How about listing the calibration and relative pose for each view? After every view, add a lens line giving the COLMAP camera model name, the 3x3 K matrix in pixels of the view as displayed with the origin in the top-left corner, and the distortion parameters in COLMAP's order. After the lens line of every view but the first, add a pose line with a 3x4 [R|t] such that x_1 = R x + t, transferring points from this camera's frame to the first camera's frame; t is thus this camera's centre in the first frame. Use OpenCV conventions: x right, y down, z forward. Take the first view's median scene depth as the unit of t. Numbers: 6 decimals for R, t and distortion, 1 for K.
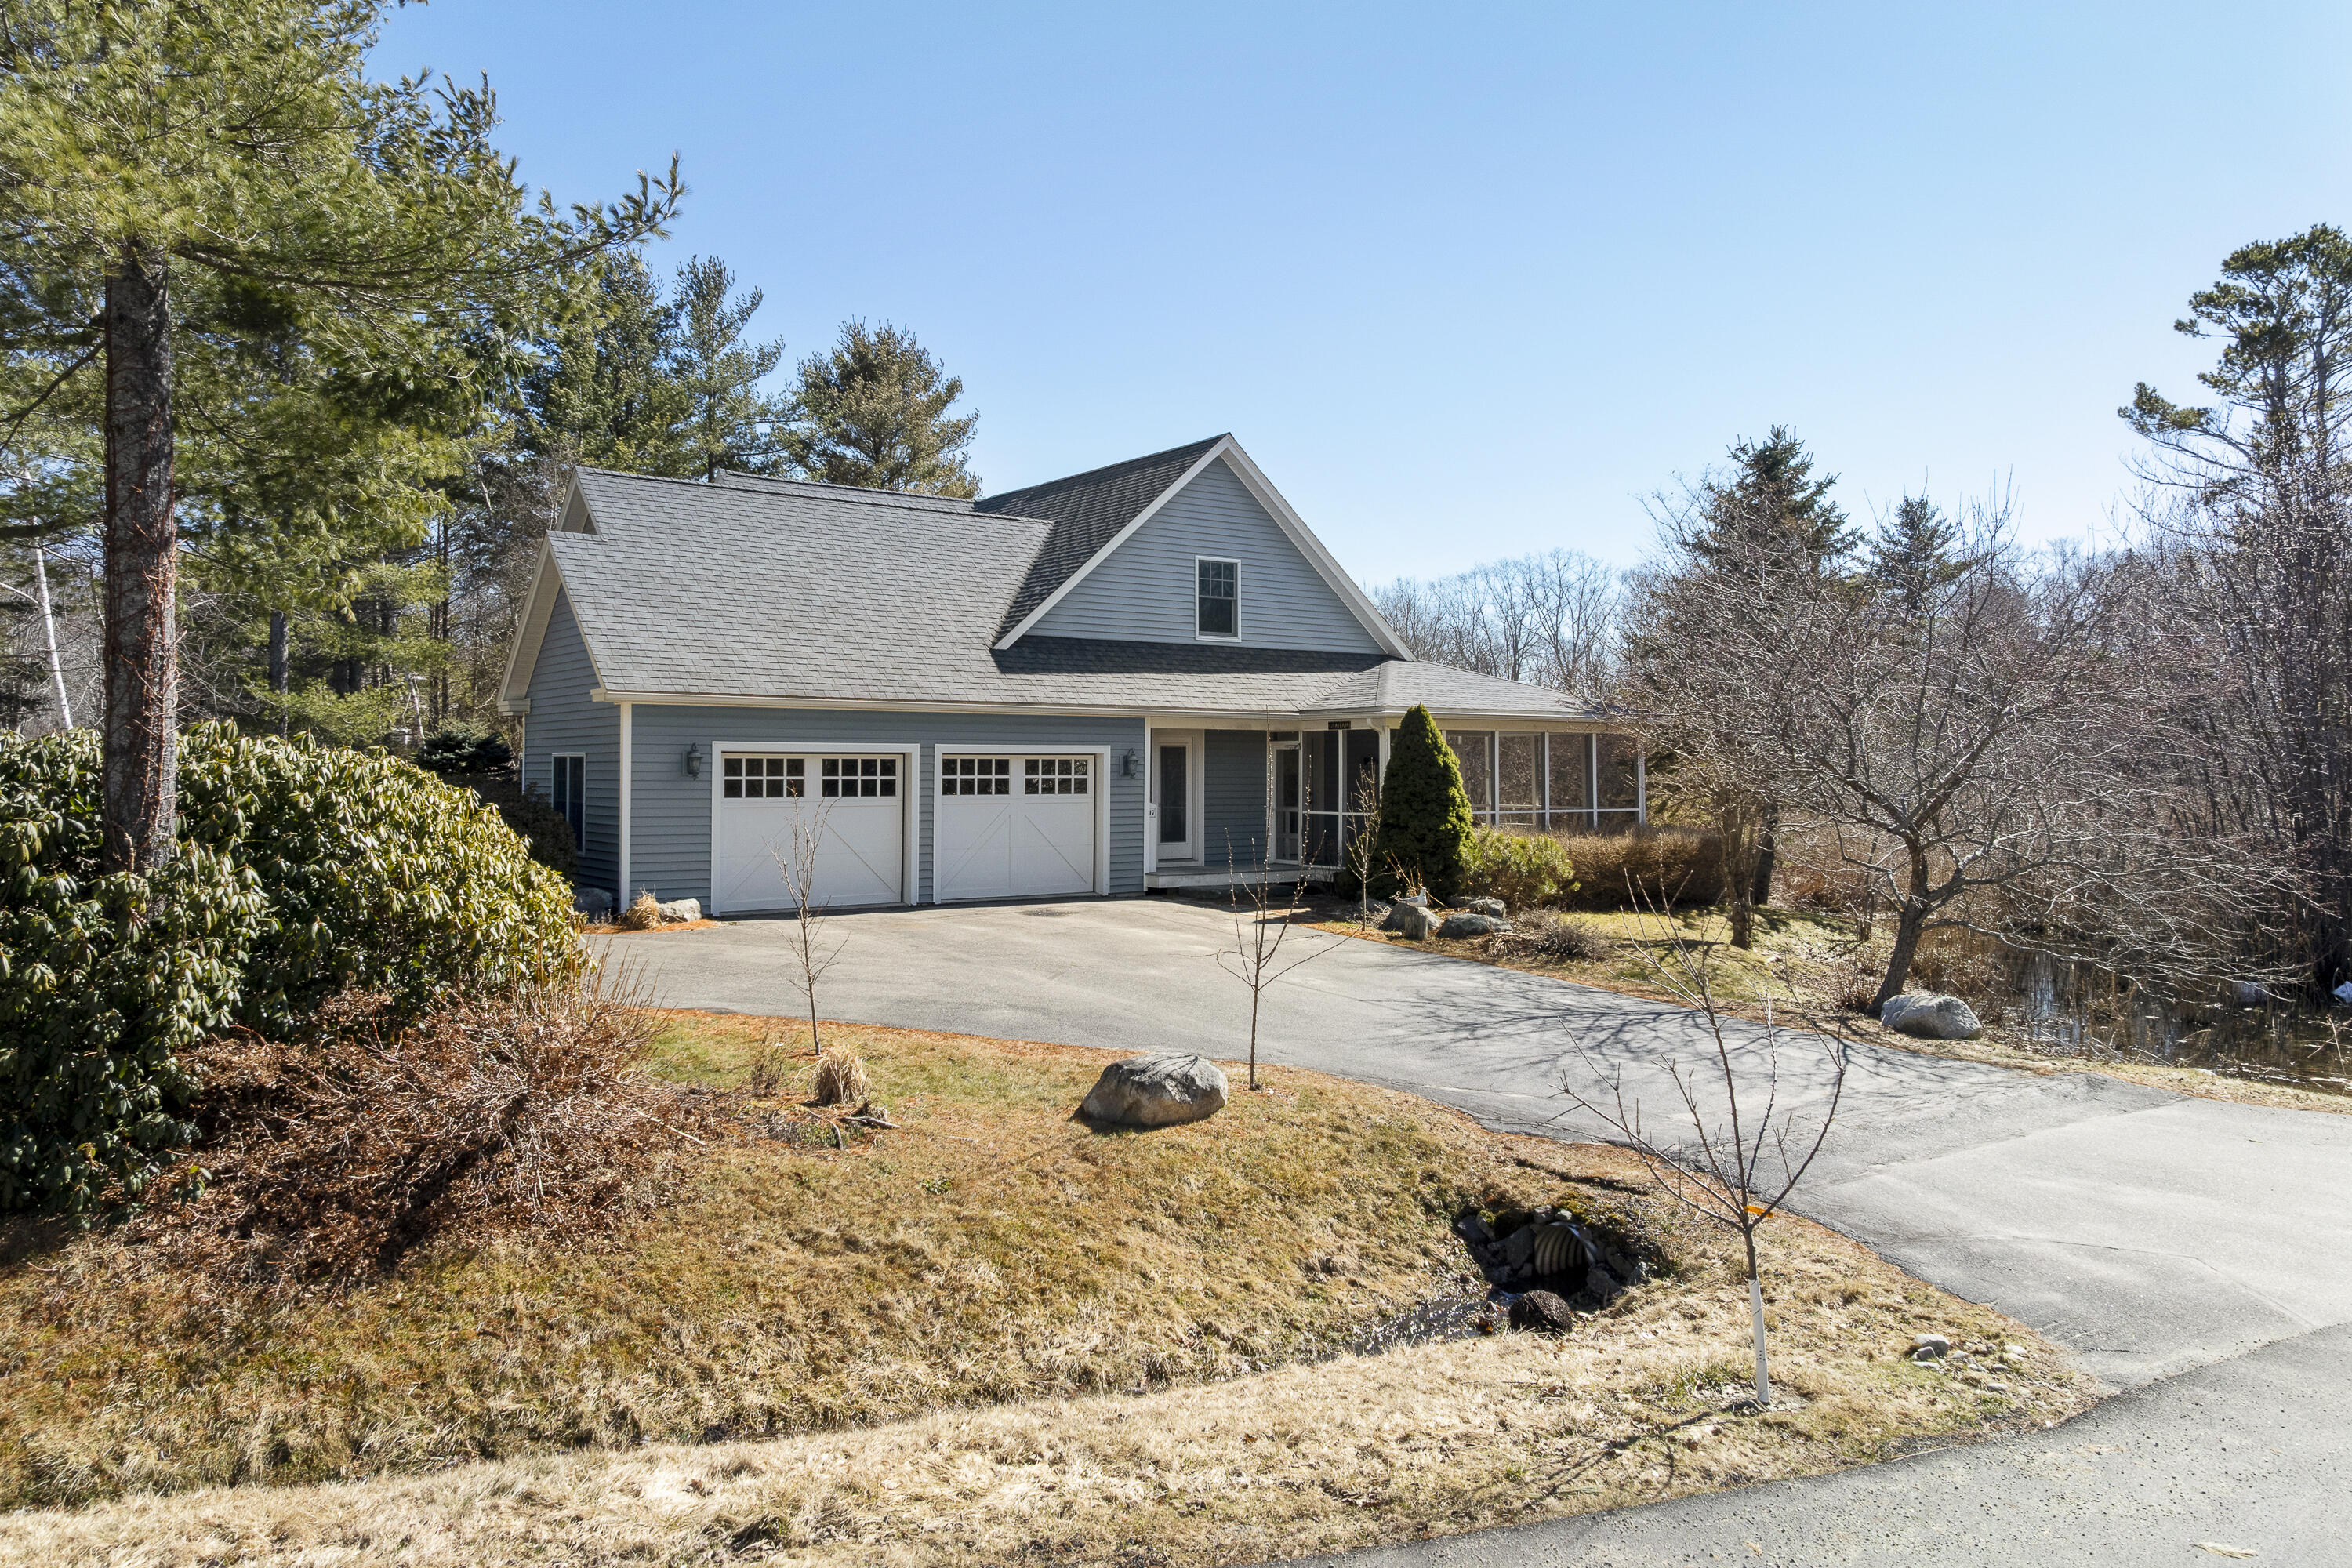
lens RADIAL K [[1588.0, 0, 1176.0], [0, 1588.0, 784.0], [0, 0, 1]] dist [-0.000971, 0.001198]
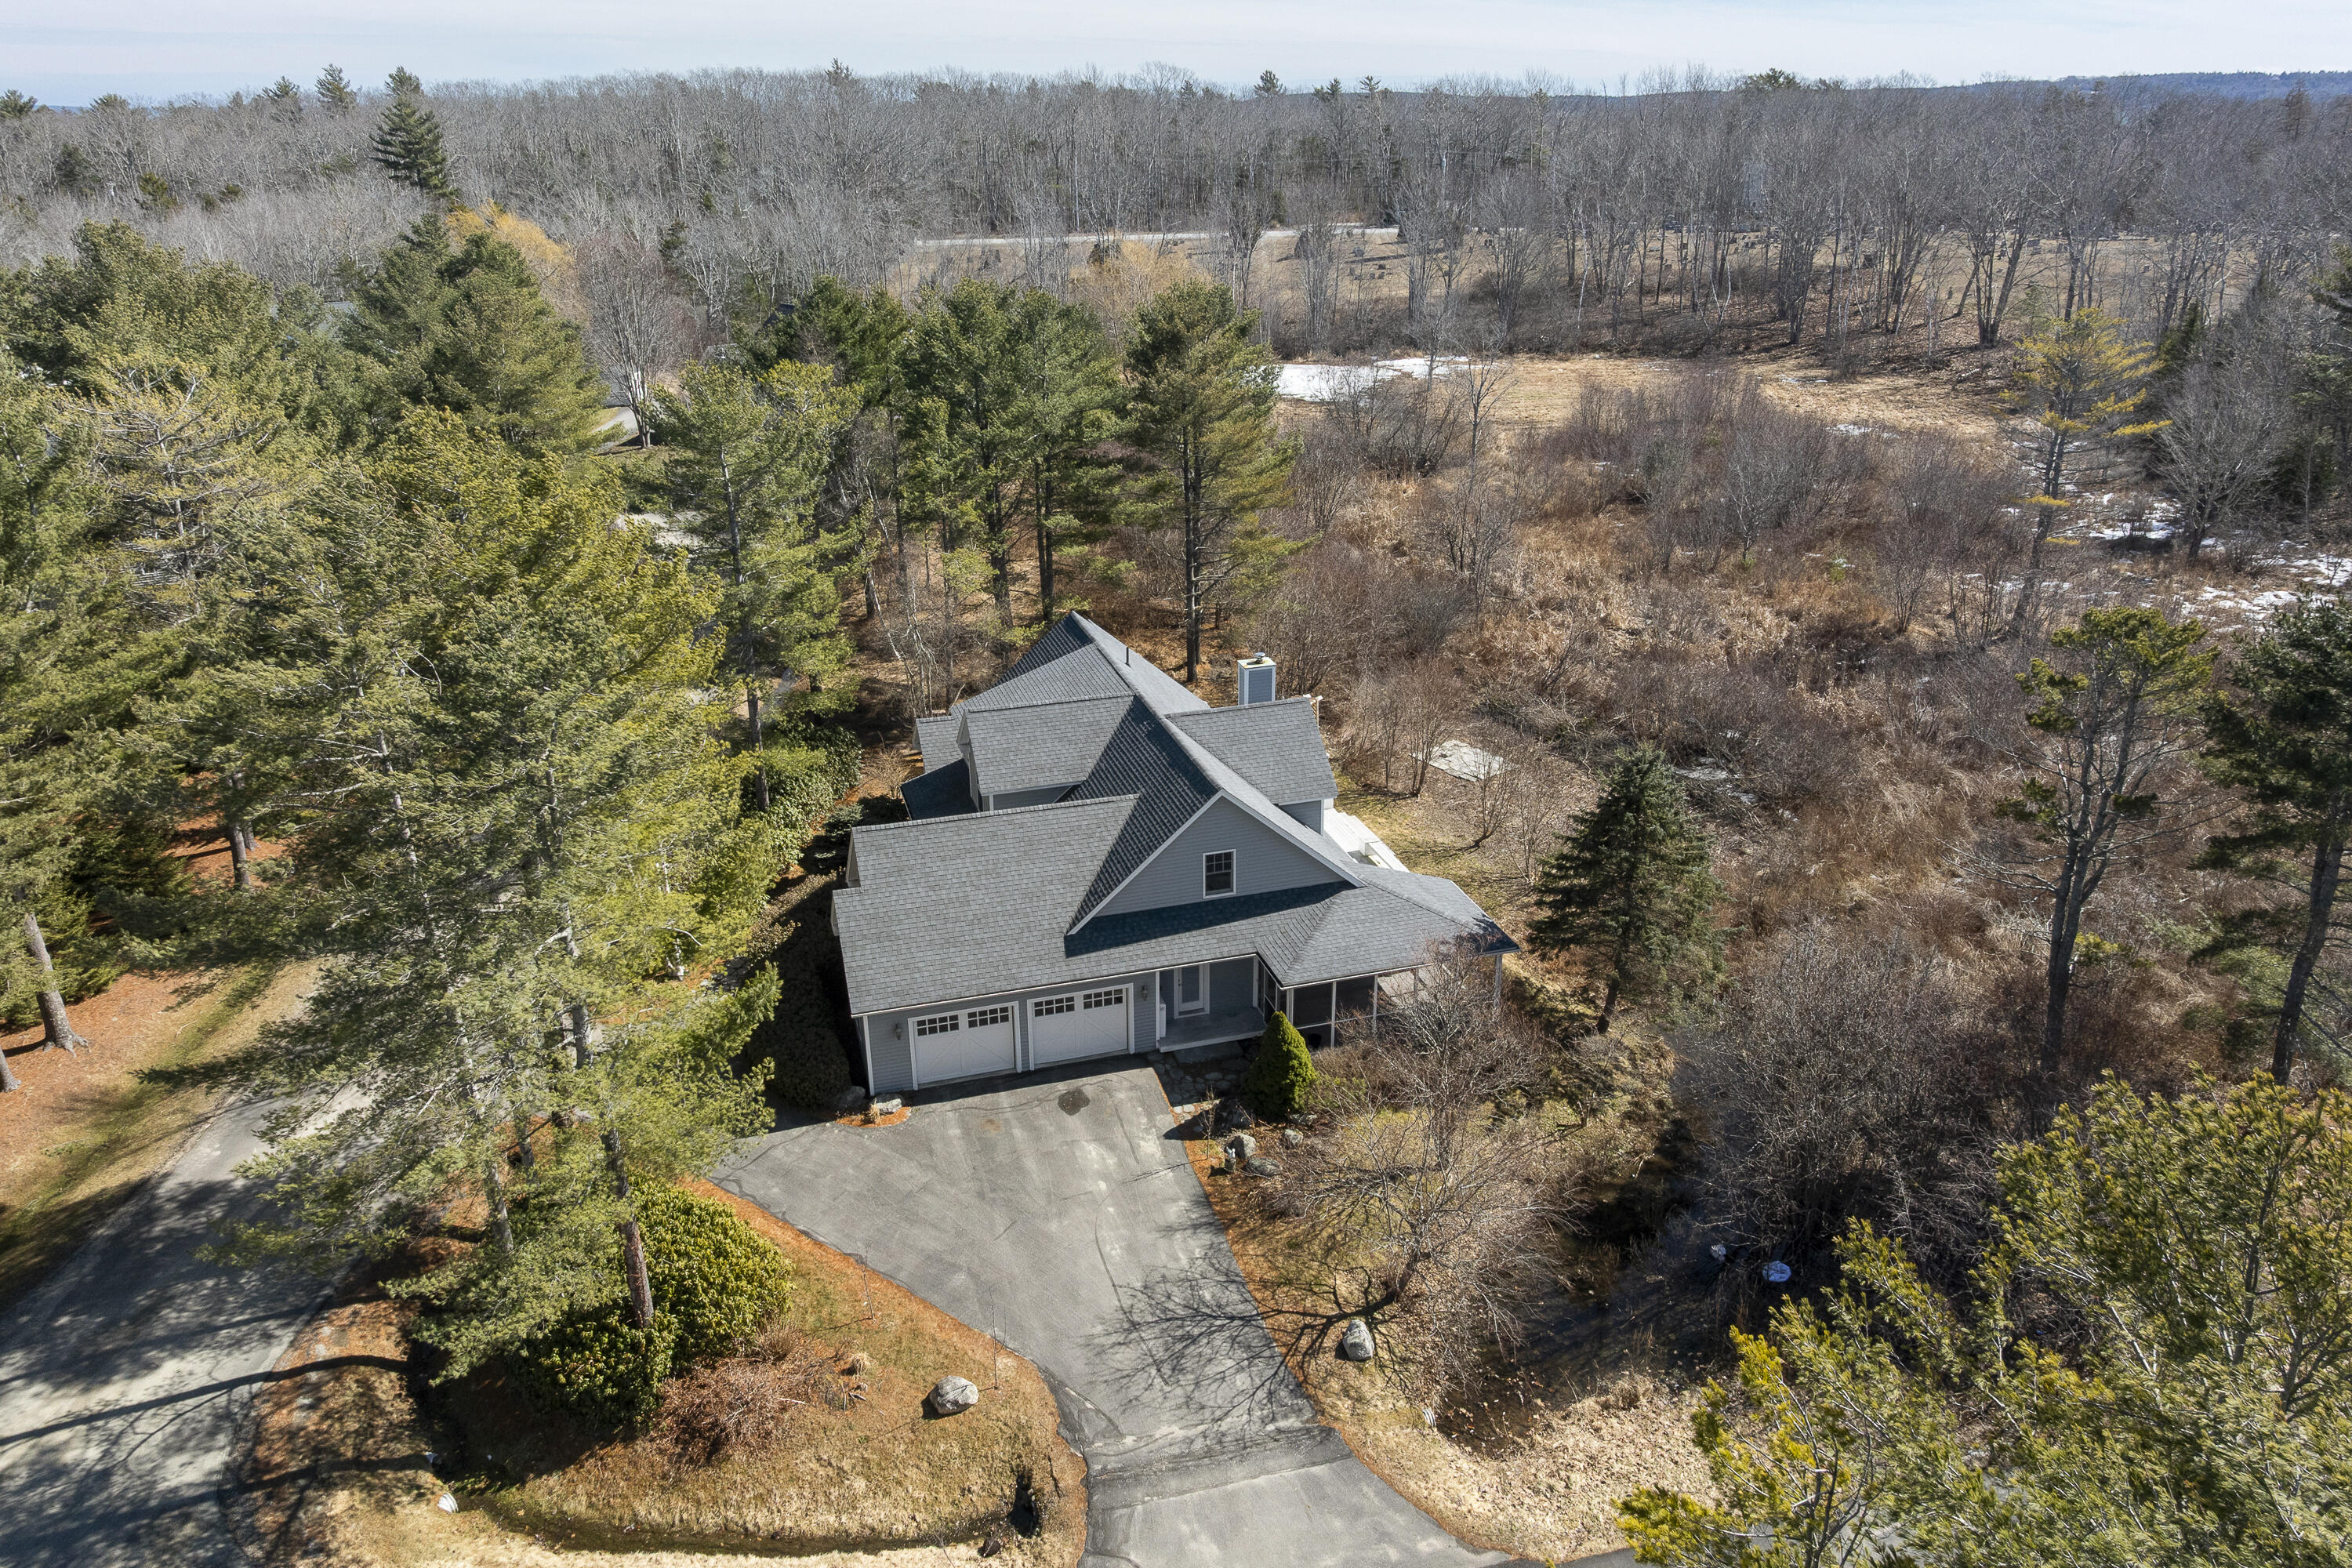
lens RADIAL K [[1570.5, 0, 1176.0], [0, 1570.5, 784.0], [0, 0, 1]] dist [0.006576, -0.021827]
pose [[0.942818, 0.116897, -0.312135, 0.510092], [0.008158, 0.928107, 0.372224, -0.856119], [0.333207, -0.353486, 0.874083, -0.443298]]
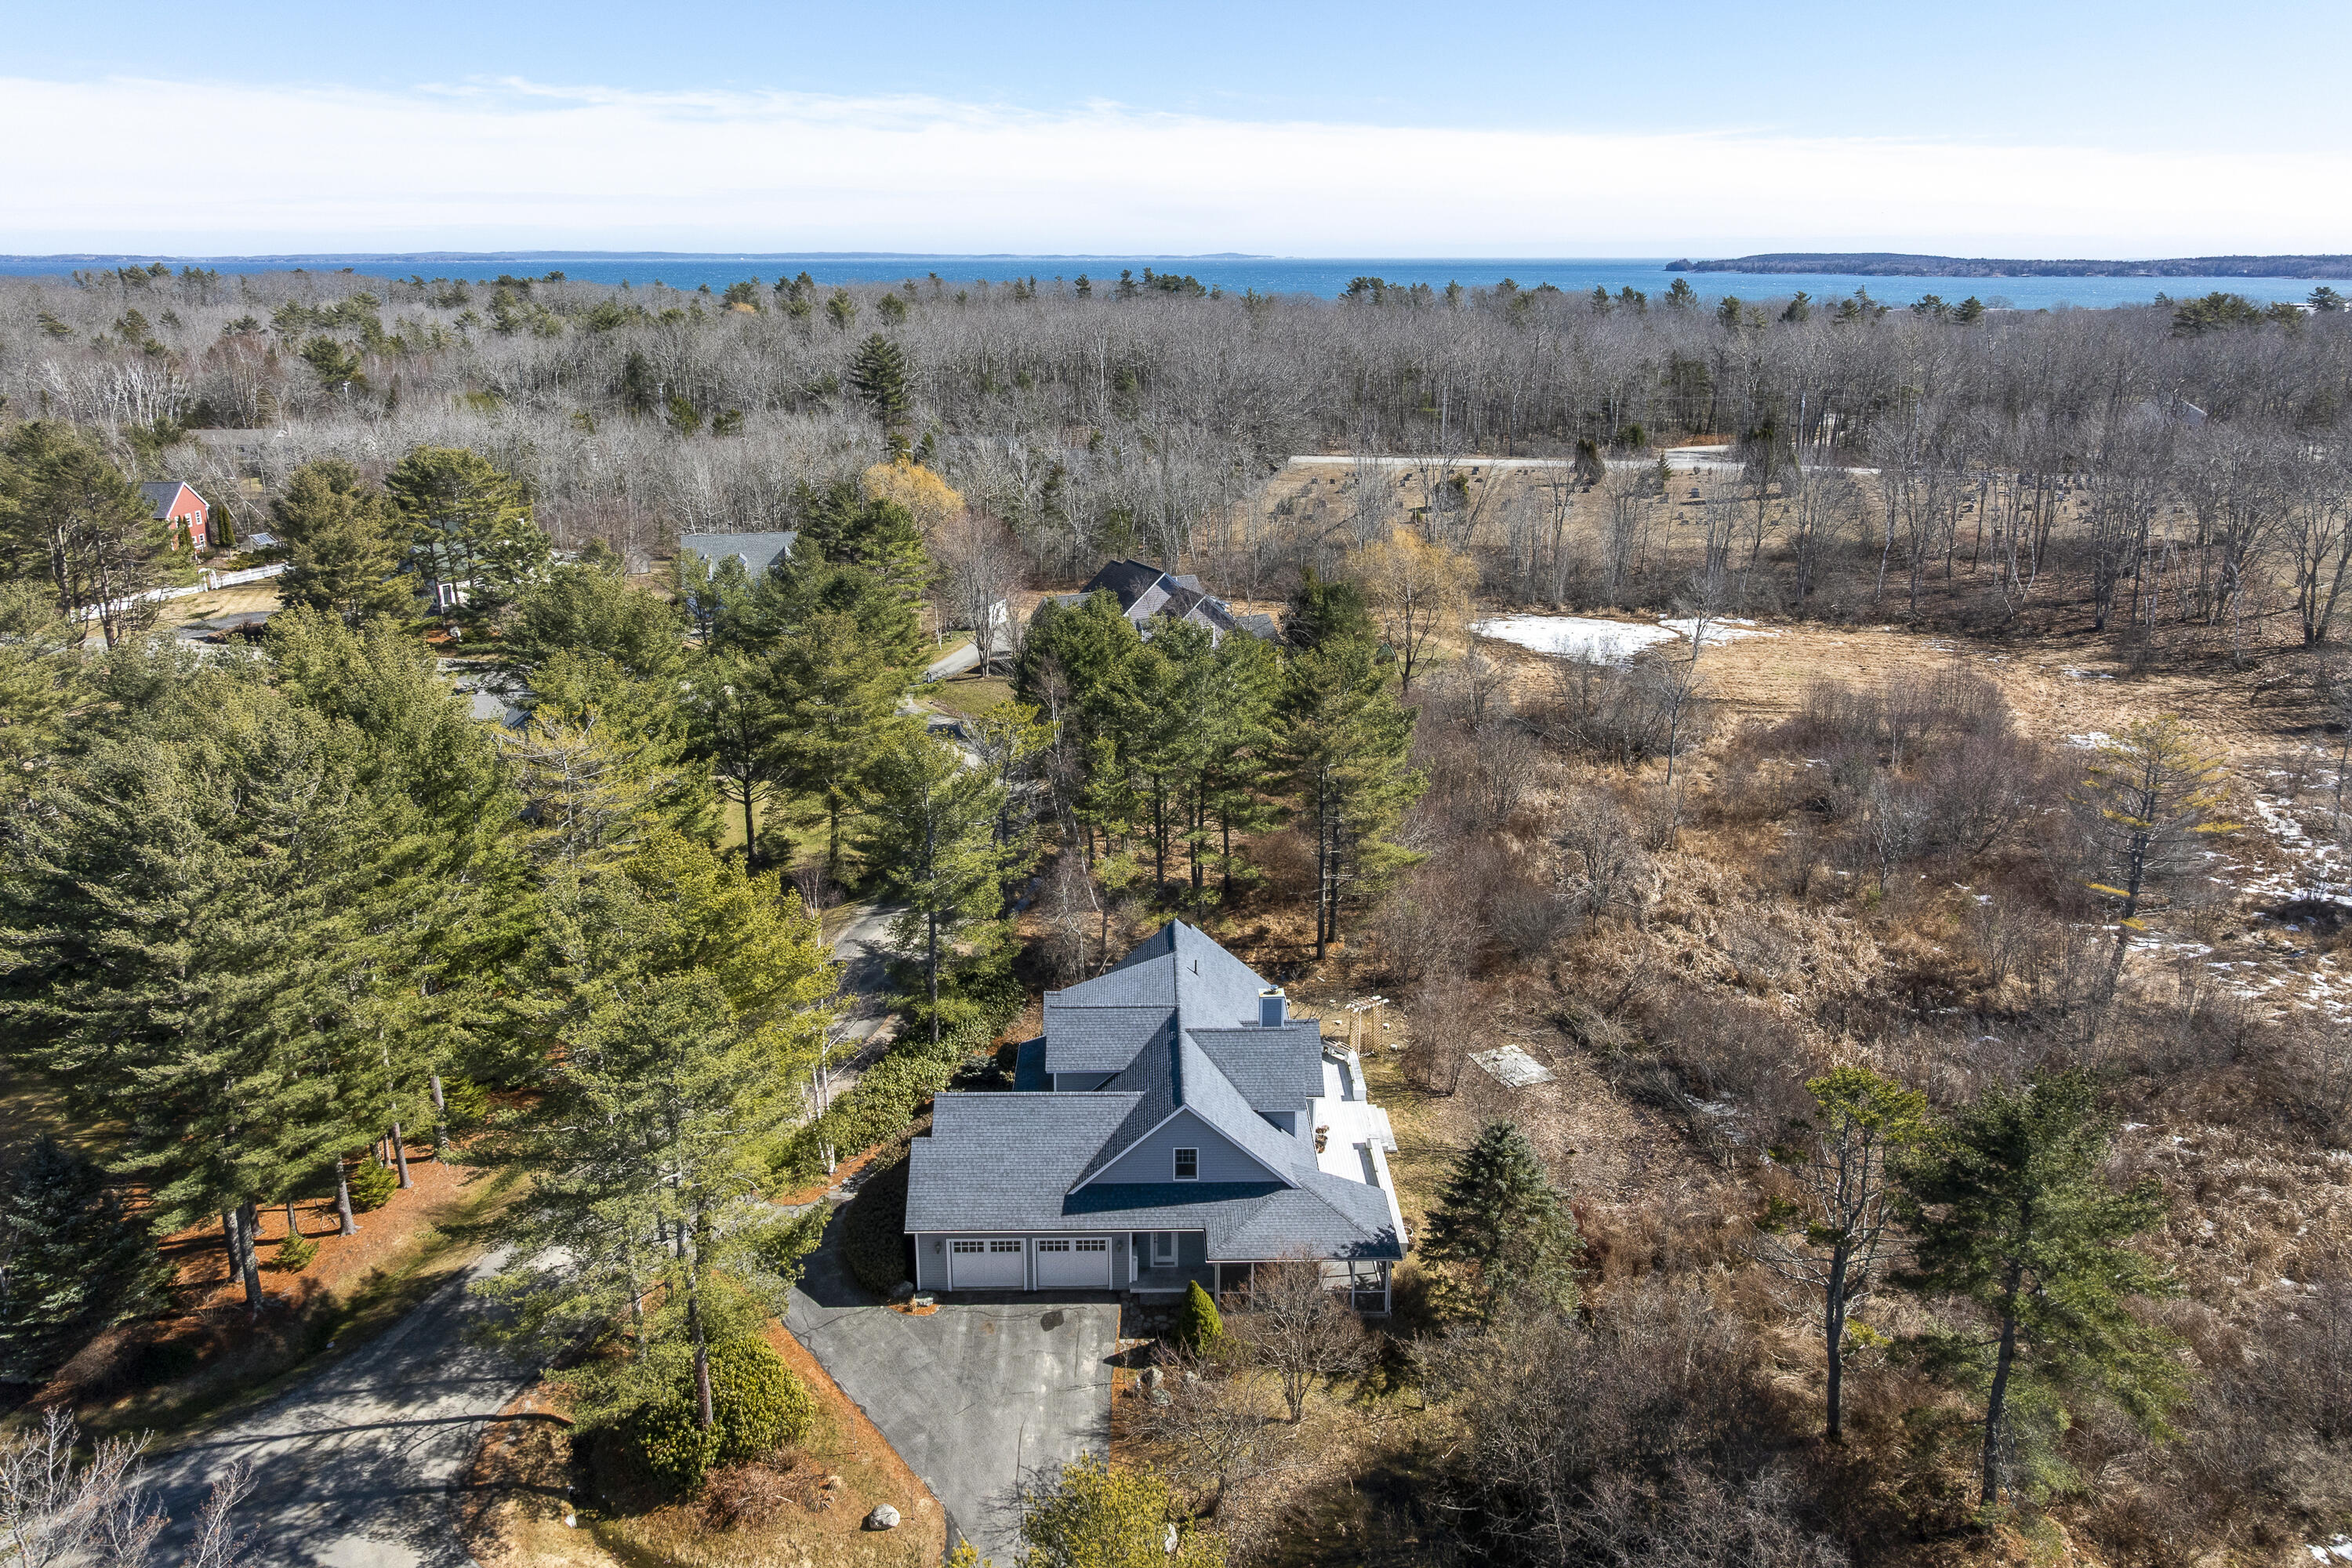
lens RADIAL K [[1574.4, 0, 1179.3], [0, 1574.4, 735.6], [0, 0, 1]] dist [0.001029, -0.002968]
pose [[0.820656, 0.150026, -0.551376, 1.209756], [-0.004184, 0.966471, 0.256743, -1.333358], [0.571407, -0.208391, 0.793768, -0.677830]]
